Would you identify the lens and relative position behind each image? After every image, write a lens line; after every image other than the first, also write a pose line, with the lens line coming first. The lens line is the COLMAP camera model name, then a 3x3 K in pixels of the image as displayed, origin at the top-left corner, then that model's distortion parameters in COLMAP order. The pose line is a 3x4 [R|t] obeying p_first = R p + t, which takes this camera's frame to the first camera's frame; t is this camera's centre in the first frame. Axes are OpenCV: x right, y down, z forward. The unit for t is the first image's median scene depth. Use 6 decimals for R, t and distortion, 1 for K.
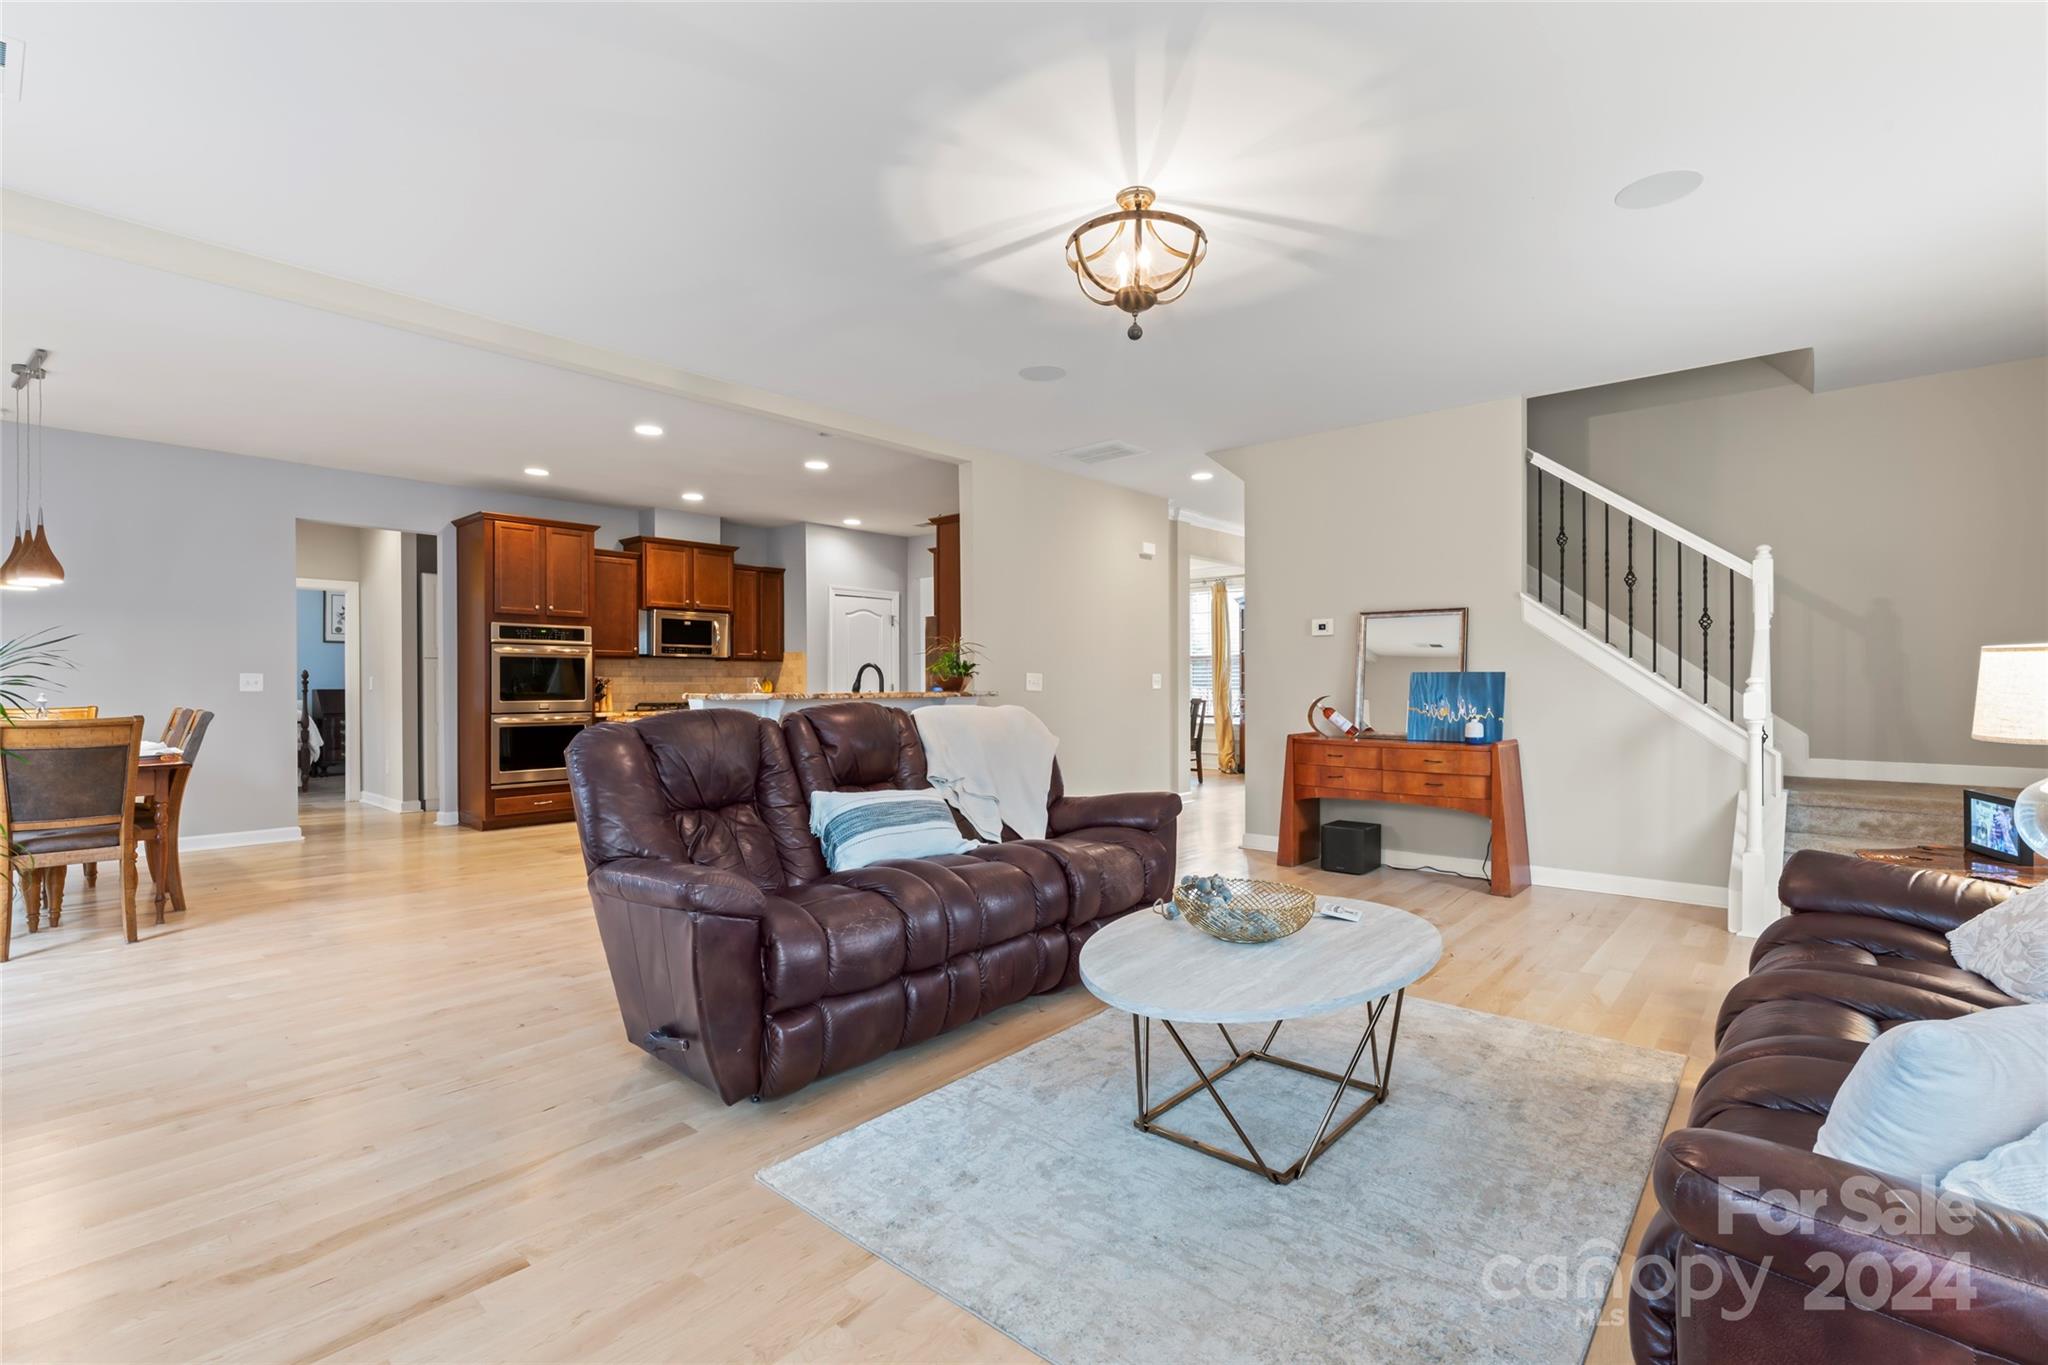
lens RADIAL K [[931.0, 0, 1019.9], [0, 931.0, 680.1], [0, 0, 1]] dist [-0.002010, -0.000380]
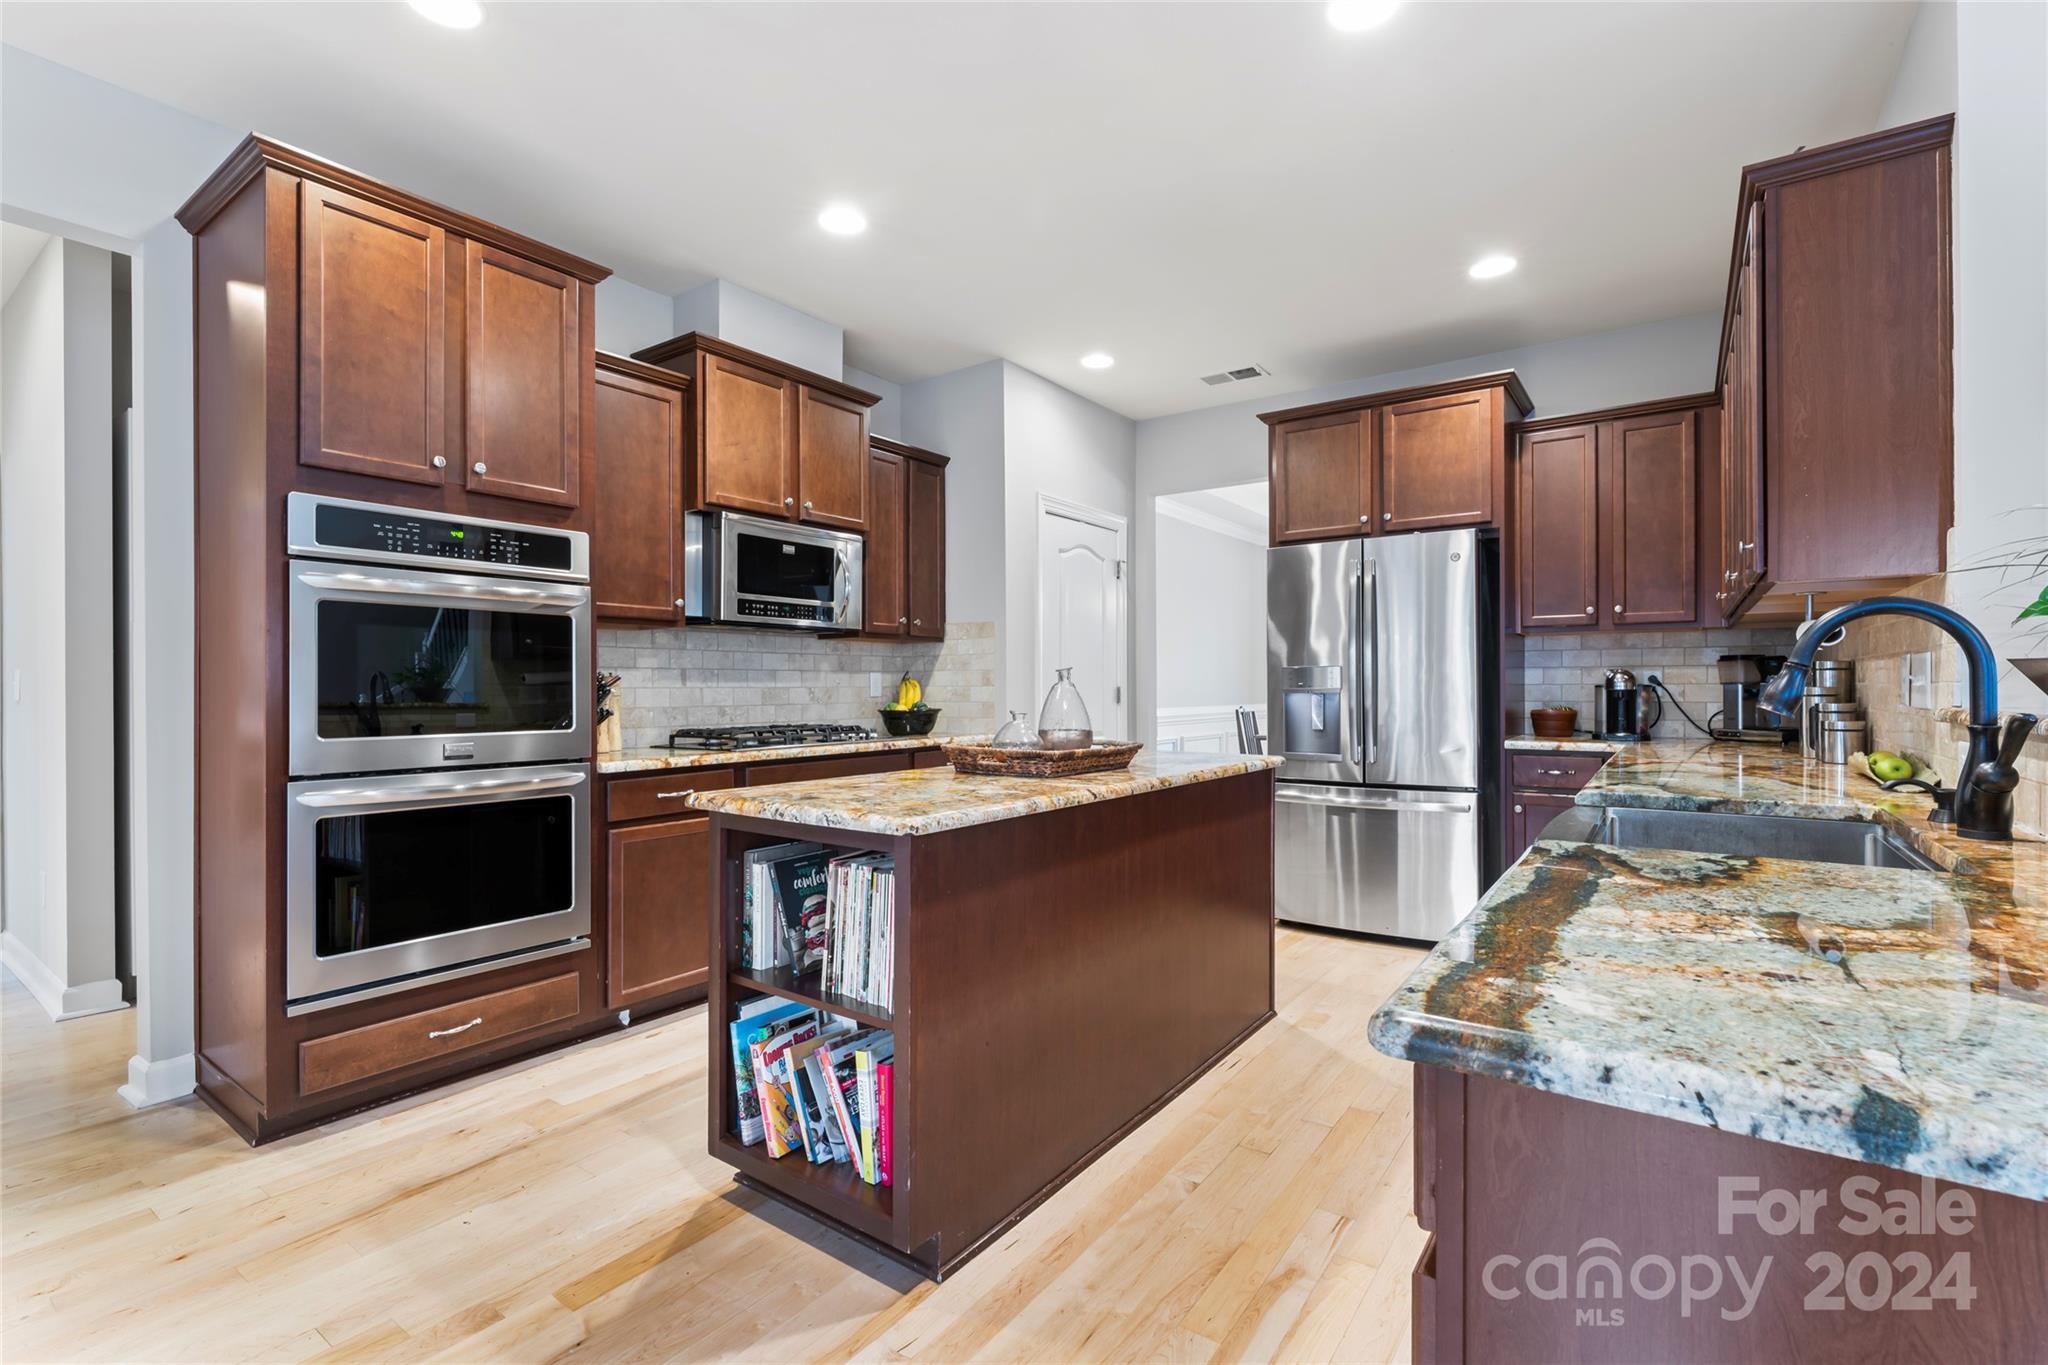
lens RADIAL K [[931.0, 0, 1025.7], [0, 931.0, 680.1], [0, 0, 1]] dist [-0.002010, -0.000380]
pose [[0.994328, -0.002176, 0.106331, -0.301725], [0.002760, 0.999982, -0.005346, 0.004233], [-0.106317, 0.005609, 0.994316, 0.564449]]
